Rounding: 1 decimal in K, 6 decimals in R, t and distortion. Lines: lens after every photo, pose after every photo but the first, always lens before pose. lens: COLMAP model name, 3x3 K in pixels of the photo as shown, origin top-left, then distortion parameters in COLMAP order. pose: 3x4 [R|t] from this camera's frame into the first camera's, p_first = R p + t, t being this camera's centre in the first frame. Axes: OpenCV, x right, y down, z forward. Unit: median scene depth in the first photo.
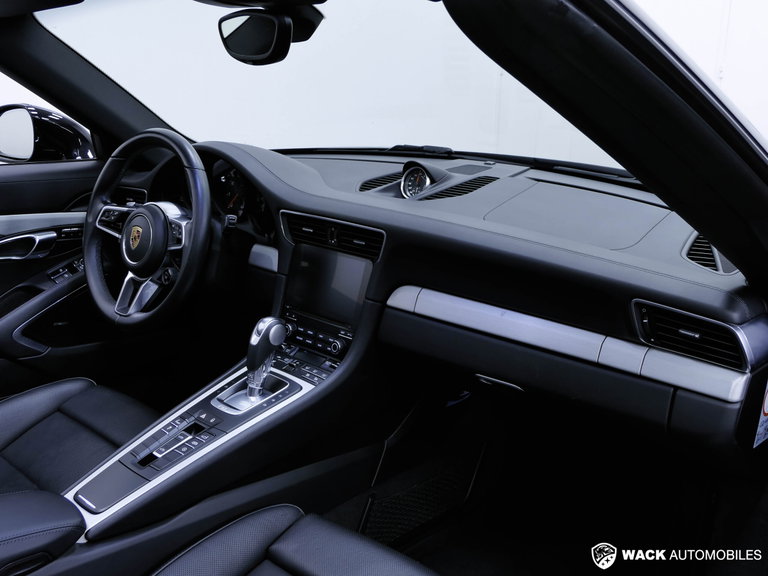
lens RADIAL K [[785.7, 0, 384.4], [0, 785.7, 285.9], [0, 0, 1]] dist [-0.017698, 0.000000]
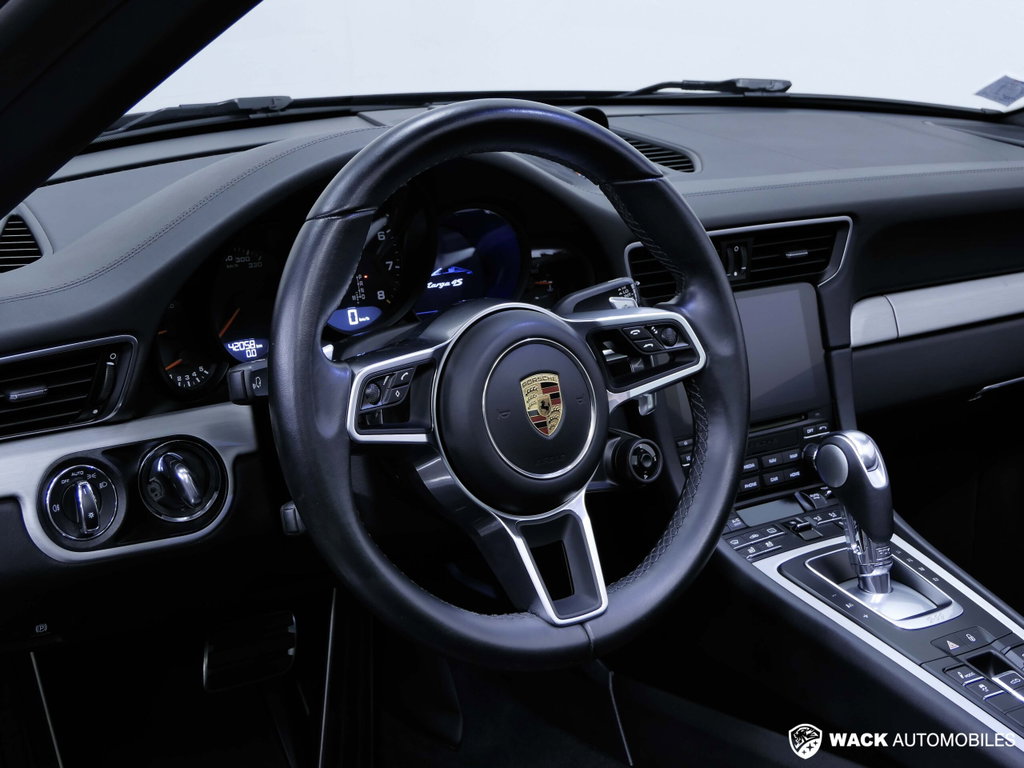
lens RADIAL K [[1761.0, 0, 513.7], [0, 1761.0, 384.9], [0, 0, 1]] dist [0.012766, 0.000000]
pose [[0.236343, -0.278530, 0.930894, -1.283958], [0.264842, 0.940227, 0.214082, -0.295337], [-0.934880, 0.195943, 0.295983, 0.908179]]
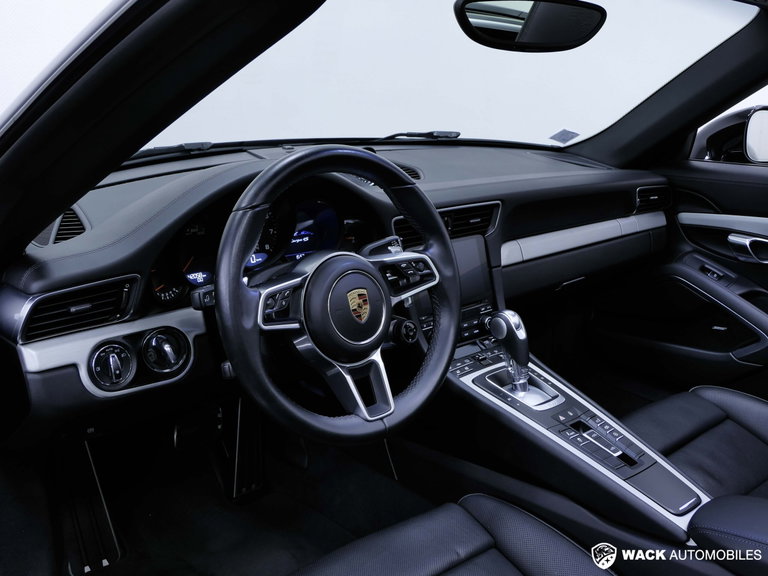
lens RADIAL K [[819.9, 0, 382.6], [0, 819.9, 285.9], [0, 0, 1]] dist [0.007324, 0.000000]
pose [[0.141410, -0.298399, 0.943907, -1.181696], [0.264170, 0.930288, 0.254518, -0.304761], [-0.954053, 0.213361, 0.210380, 0.973886]]
